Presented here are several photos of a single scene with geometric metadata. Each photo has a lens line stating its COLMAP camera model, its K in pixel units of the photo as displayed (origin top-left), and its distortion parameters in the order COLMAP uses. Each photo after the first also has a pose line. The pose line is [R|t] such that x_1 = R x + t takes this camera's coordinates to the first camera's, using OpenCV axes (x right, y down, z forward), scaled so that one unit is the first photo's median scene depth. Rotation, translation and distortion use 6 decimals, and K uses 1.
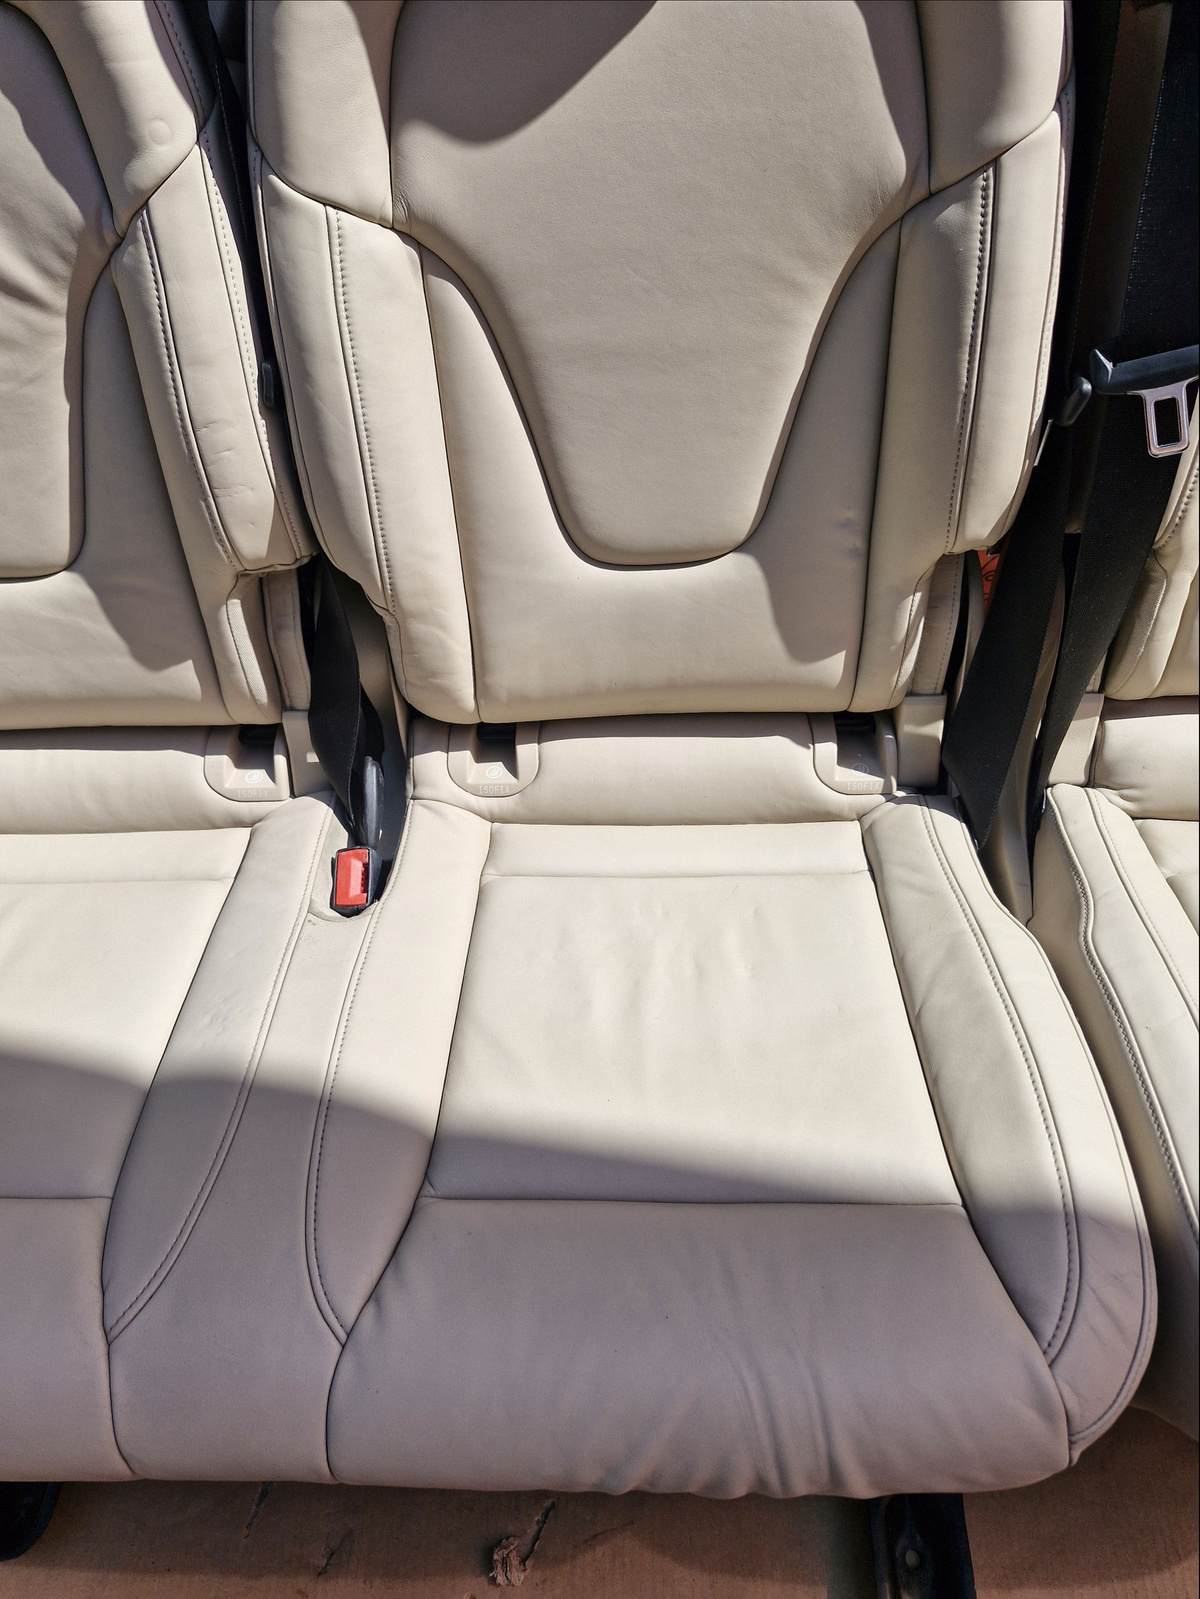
lens RADIAL K [[1152.1, 0, 604.3], [0, 1152.1, 792.3], [0, 0, 1]] dist [0.019228, -0.029252]
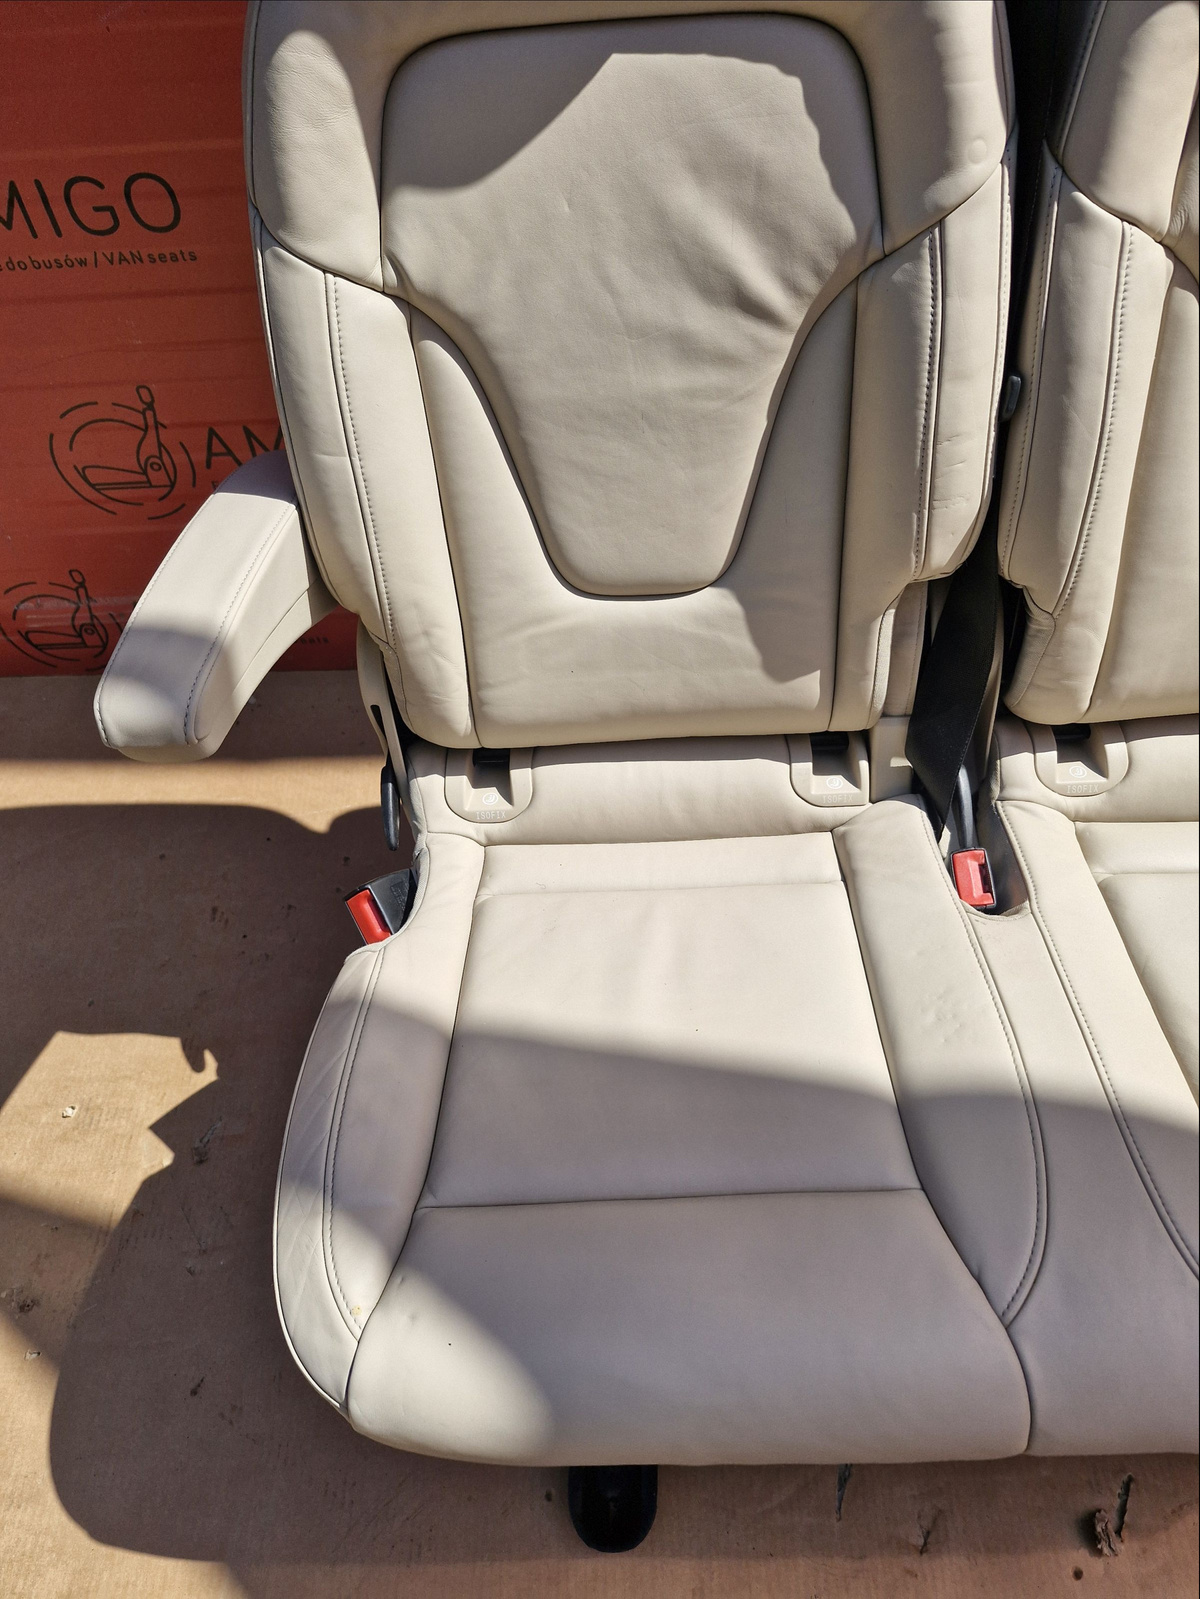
lens RADIAL K [[1087.4, 0, 599.3], [0, 1087.4, 800.2], [0, 0, 1]] dist [-0.012688, -0.009738]
pose [[0.999742, -0.021480, 0.007400, -0.527826], [0.021562, 0.999704, -0.011298, 0.008587], [-0.007155, 0.011454, 0.999909, 0.032419]]
